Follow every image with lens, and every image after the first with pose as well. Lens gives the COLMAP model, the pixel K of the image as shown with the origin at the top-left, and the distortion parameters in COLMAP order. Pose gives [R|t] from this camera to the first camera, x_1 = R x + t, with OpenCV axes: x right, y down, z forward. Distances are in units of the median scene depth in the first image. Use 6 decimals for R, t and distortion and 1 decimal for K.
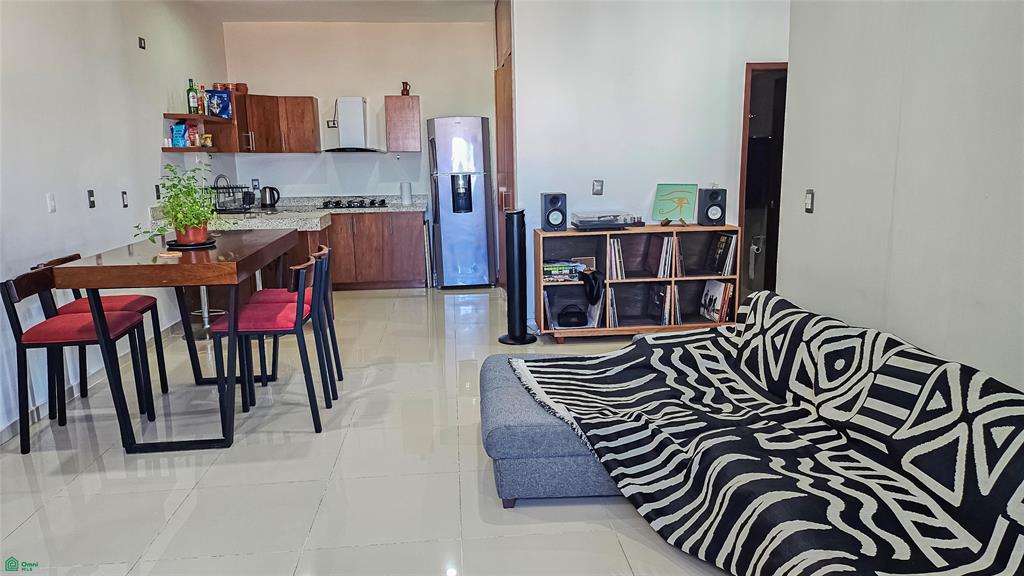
lens RADIAL K [[696.2, 0, 508.5], [0, 696.2, 285.9], [0, 0, 1]] dist [0.066934, -0.070123]
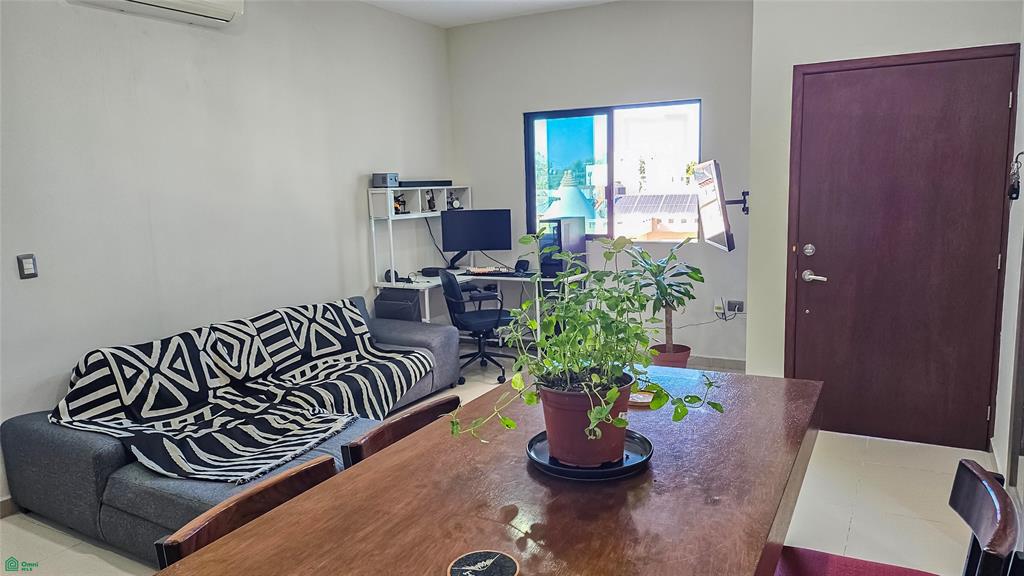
lens RADIAL K [[717.2, 0, 510.1], [0, 717.2, 288.0], [0, 0, 1]] dist [0.072917, -0.083793]
pose [[-0.818870, -0.040289, 0.572563, -0.464450], [0.153137, 0.946040, 0.285584, -0.186076], [-0.553174, 0.321536, -0.768514, 0.948821]]
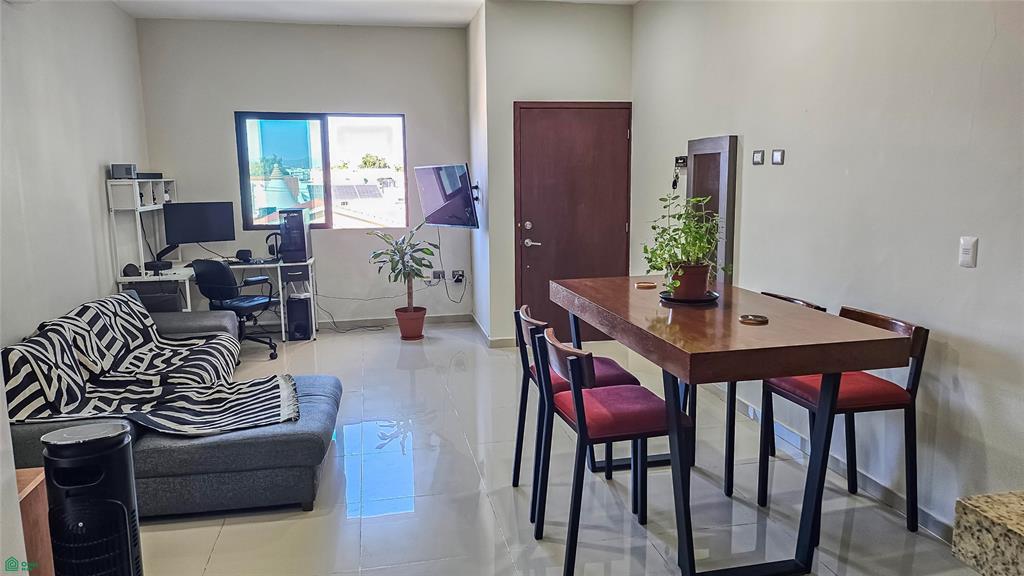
lens RADIAL K [[717.2, 0, 510.1], [0, 717.2, 288.0], [0, 0, 1]] dist [0.072917, -0.083793]
pose [[-0.994329, 0.047075, -0.095365, -0.135526], [0.011556, 0.939215, 0.343134, -0.256901], [0.105722, 0.340086, -0.934433, 1.276766]]
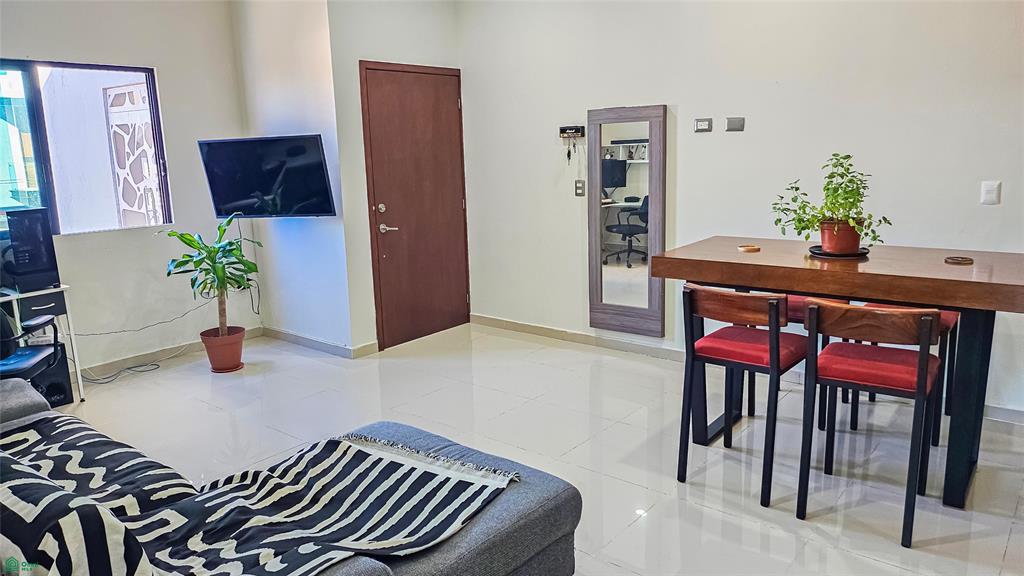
lens RADIAL K [[725.3, 0, 505.0], [0, 725.3, 283.7], [0, 0, 1]] dist [0.042837, -0.000710]
pose [[-0.702717, 0.176426, -0.689248, 0.311613], [-0.092385, 0.937937, 0.334274, -0.206637], [0.705446, 0.298576, -0.642805, 0.957368]]
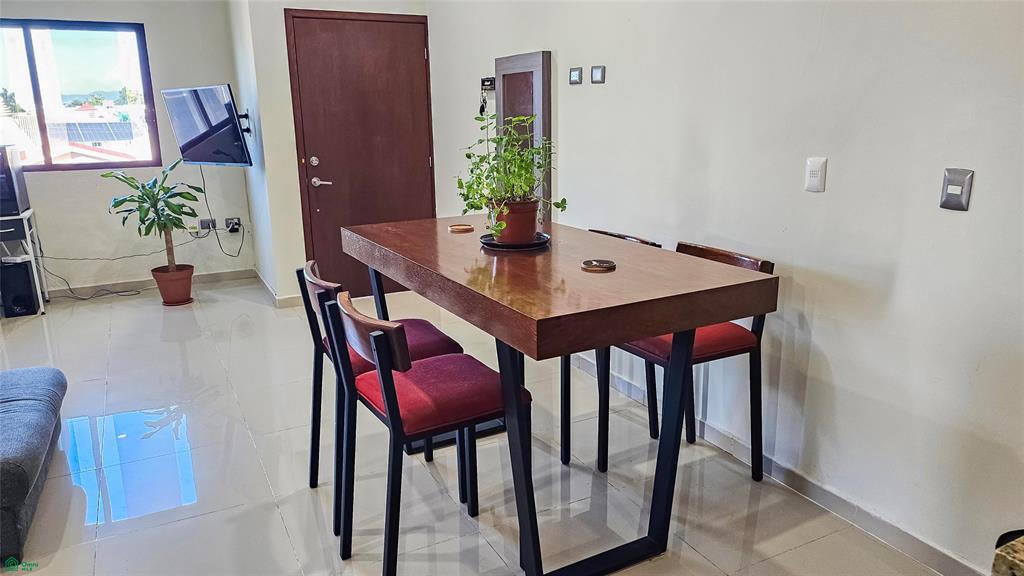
lens RADIAL K [[717.2, 0, 510.1], [0, 717.2, 288.0], [0, 0, 1]] dist [0.072917, -0.083793]
pose [[-0.928364, 0.121298, -0.351322, -0.160616], [-0.038363, 0.908926, 0.415190, -0.216218], [0.369687, 0.398925, -0.839160, 1.157244]]
